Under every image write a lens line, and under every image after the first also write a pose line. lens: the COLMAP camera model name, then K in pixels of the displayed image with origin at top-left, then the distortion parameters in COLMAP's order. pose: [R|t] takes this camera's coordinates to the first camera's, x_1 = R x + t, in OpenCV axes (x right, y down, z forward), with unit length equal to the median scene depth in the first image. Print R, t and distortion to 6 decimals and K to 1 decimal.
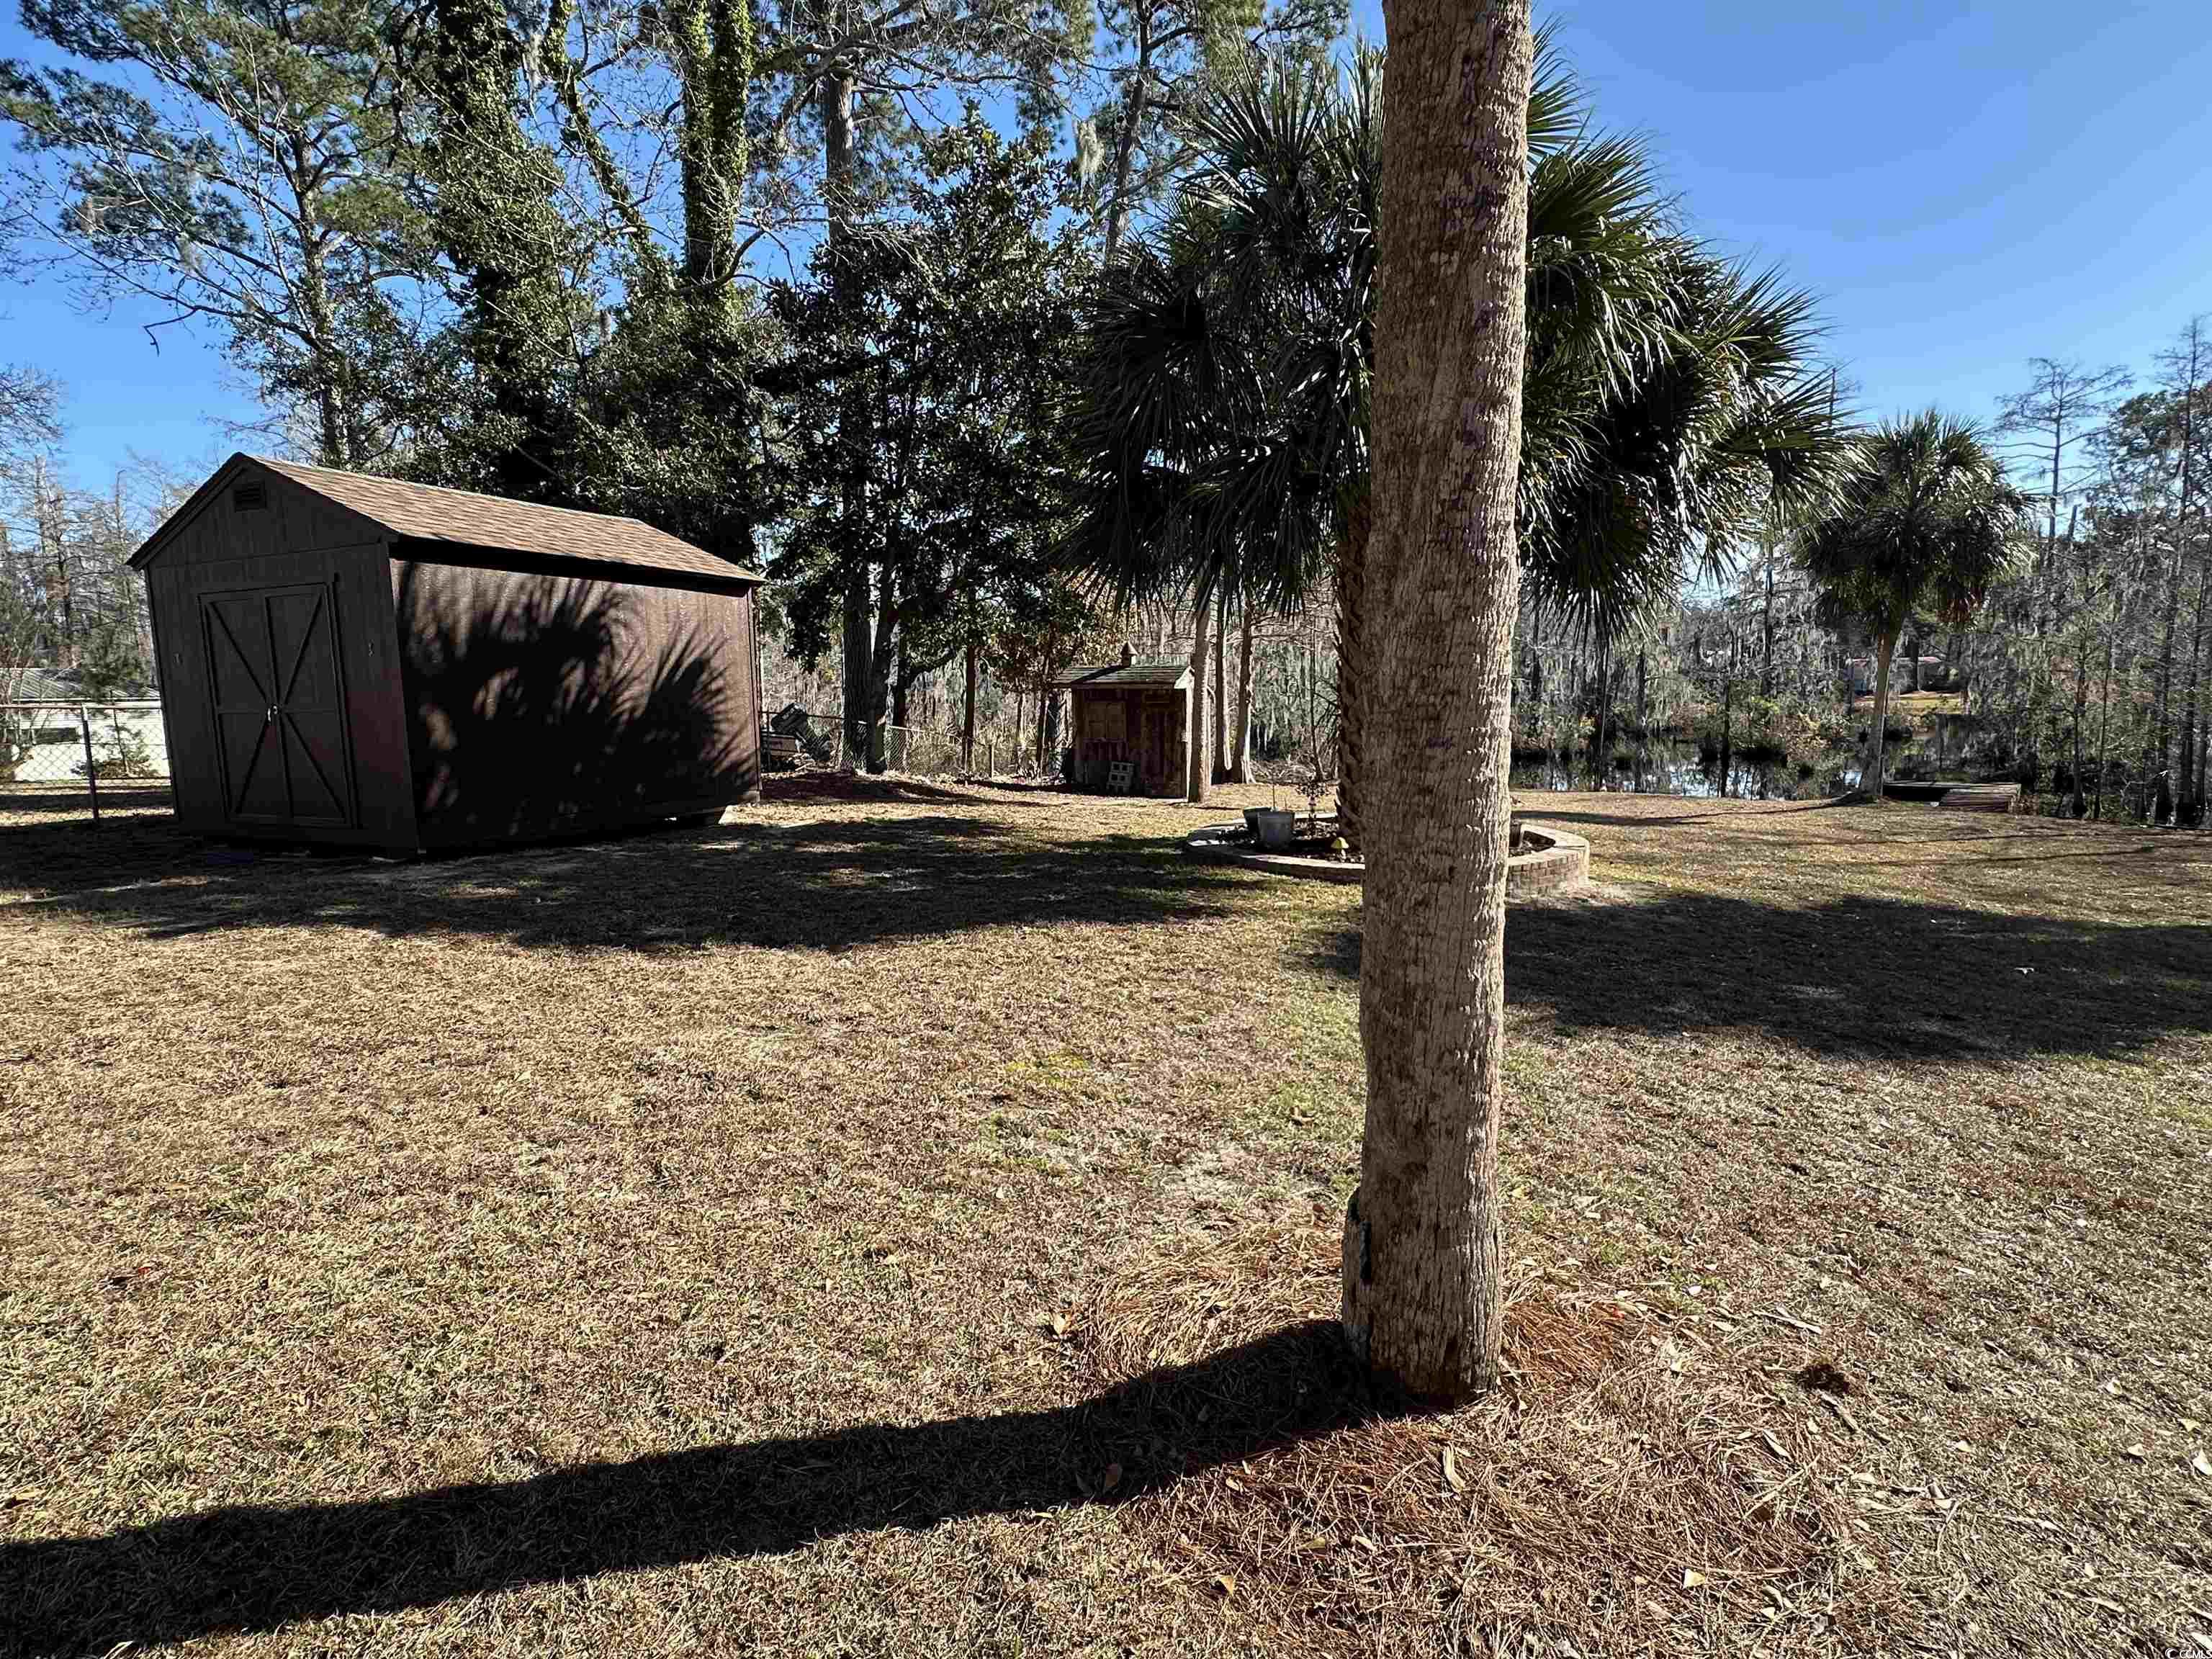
lens RADIAL K [[1087.1, 0, 1107.9], [0, 1087.1, 831.5], [0, 0, 1]] dist [-0.001374, -0.000229]
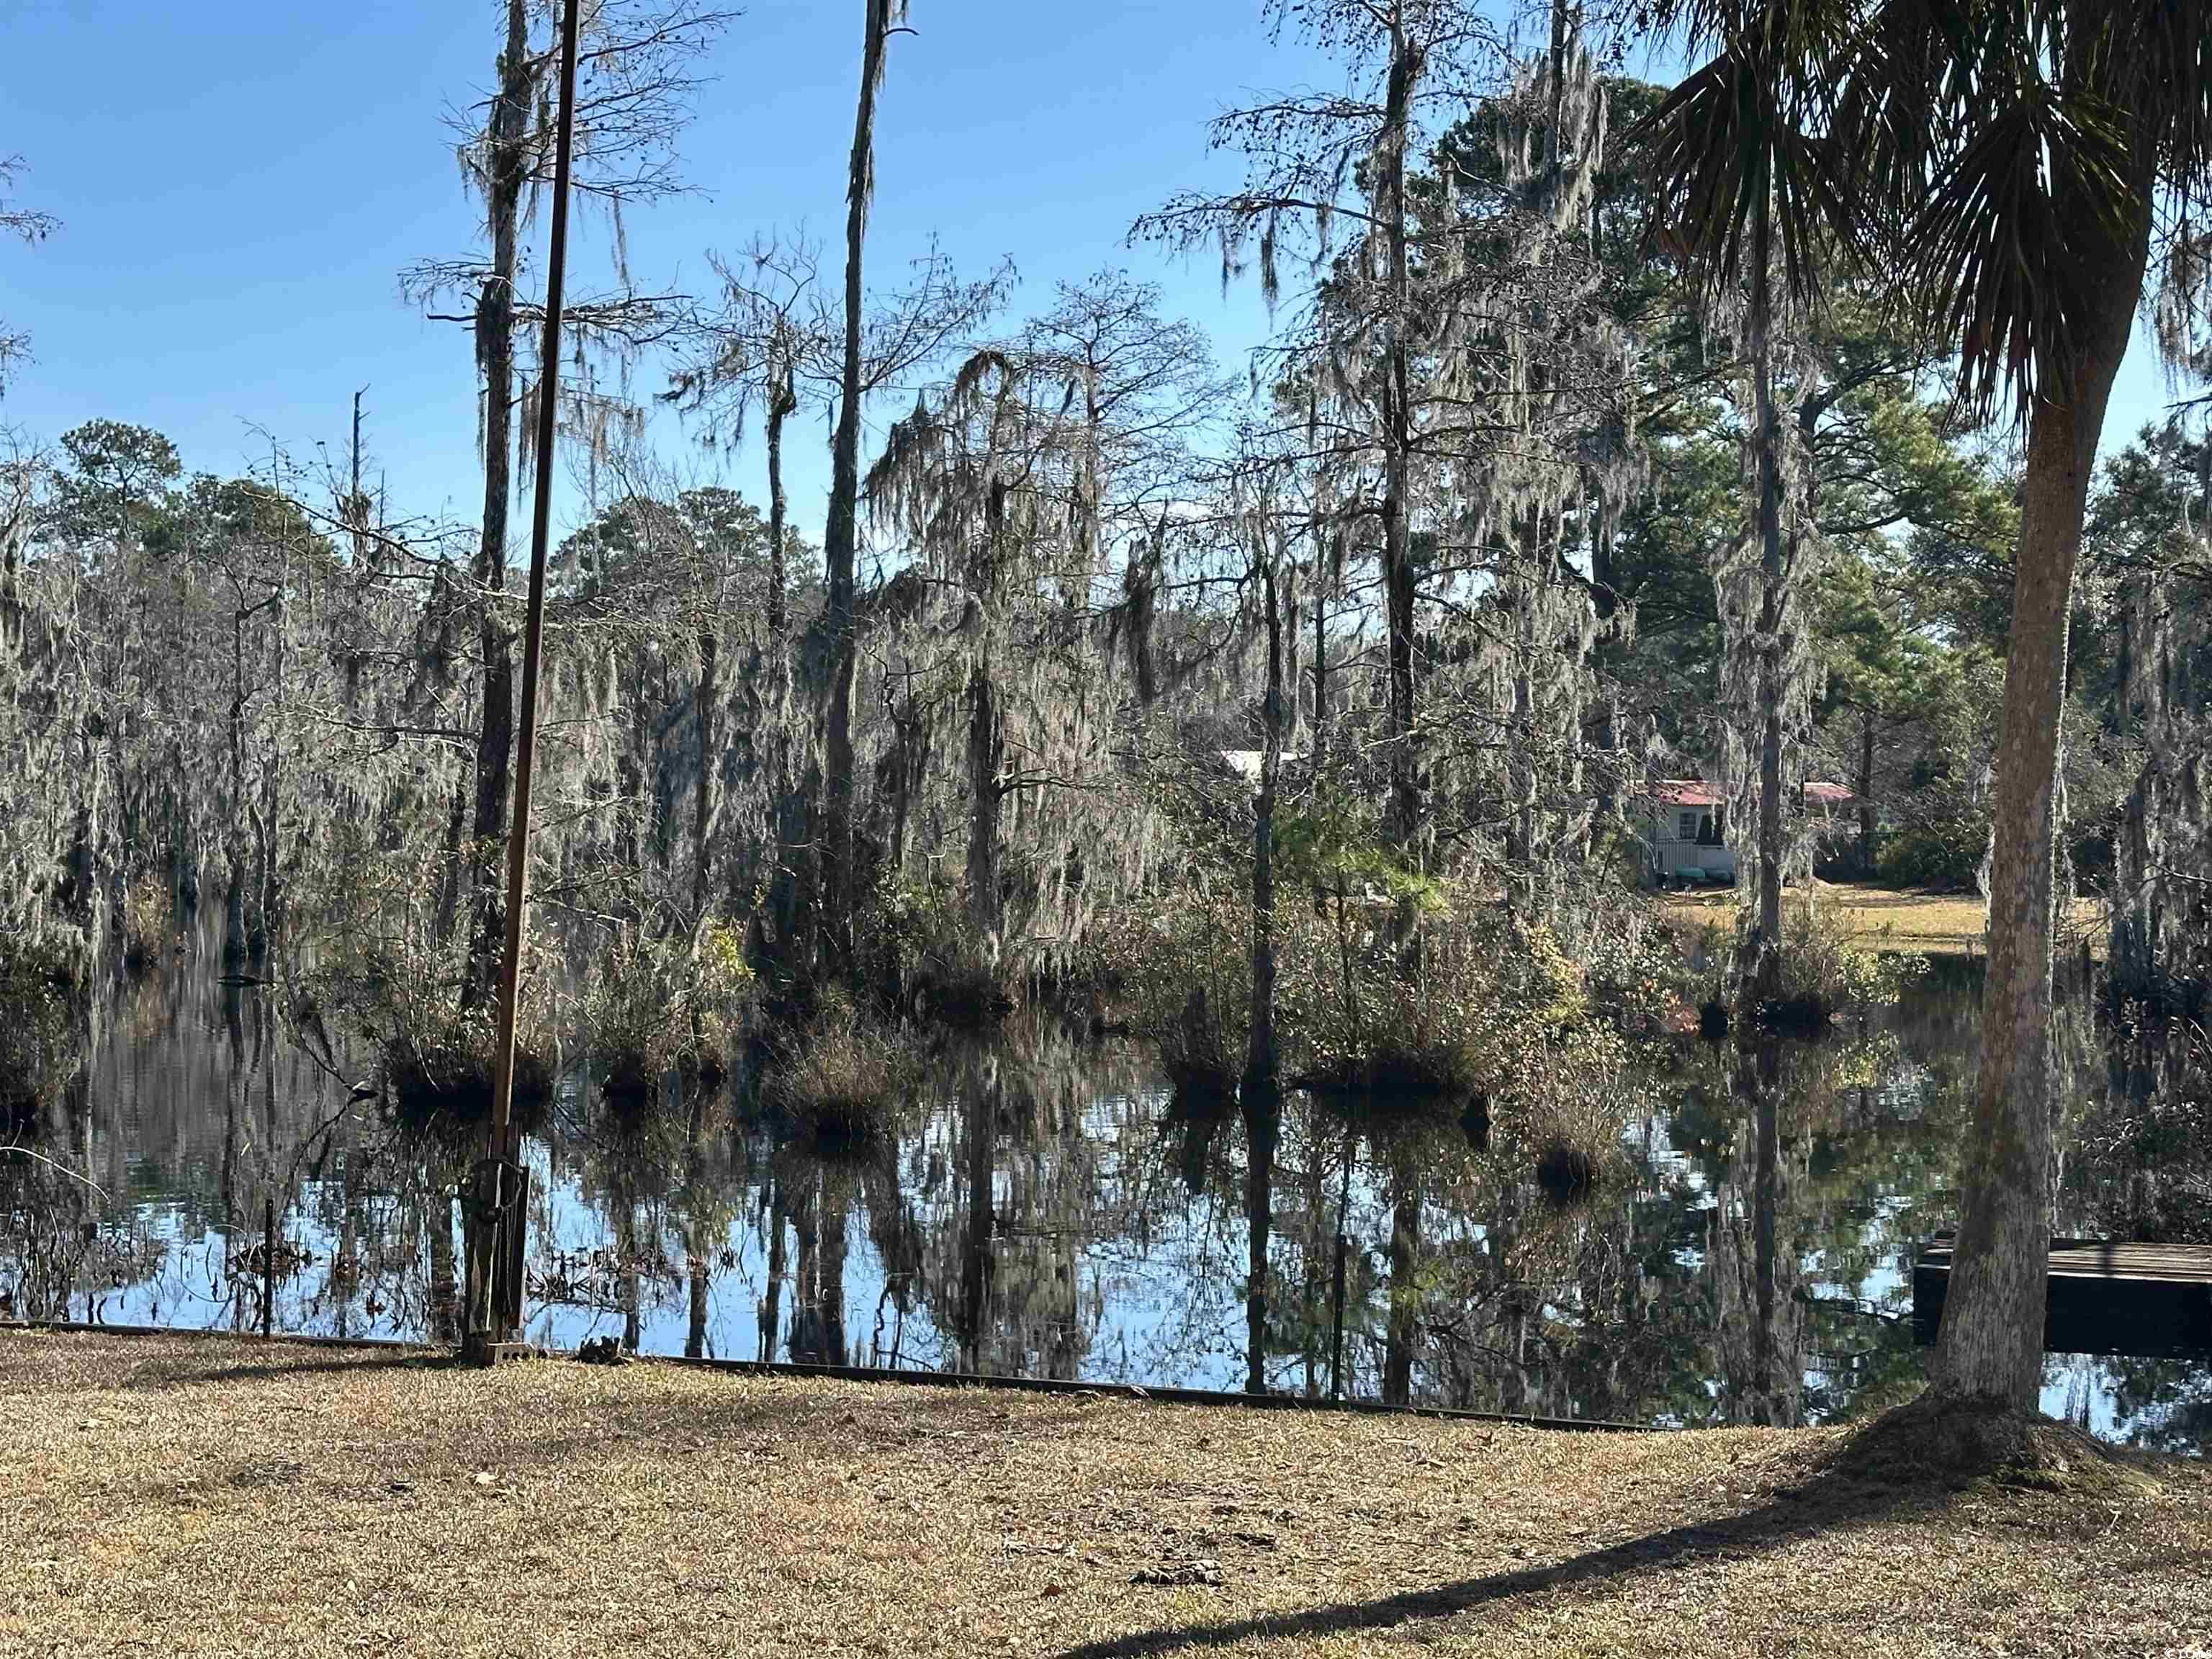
lens RADIAL K [[3728.9, 0, 1109.1], [0, 3728.9, 828.4], [0, 0, 1]] dist [0.133715, -0.072823]
pose [[0.896799, 0.033845, 0.441142, 0.167706], [0.024695, 0.991686, -0.126287, -0.023729], [-0.441749, 0.124148, 0.888507, 0.268068]]
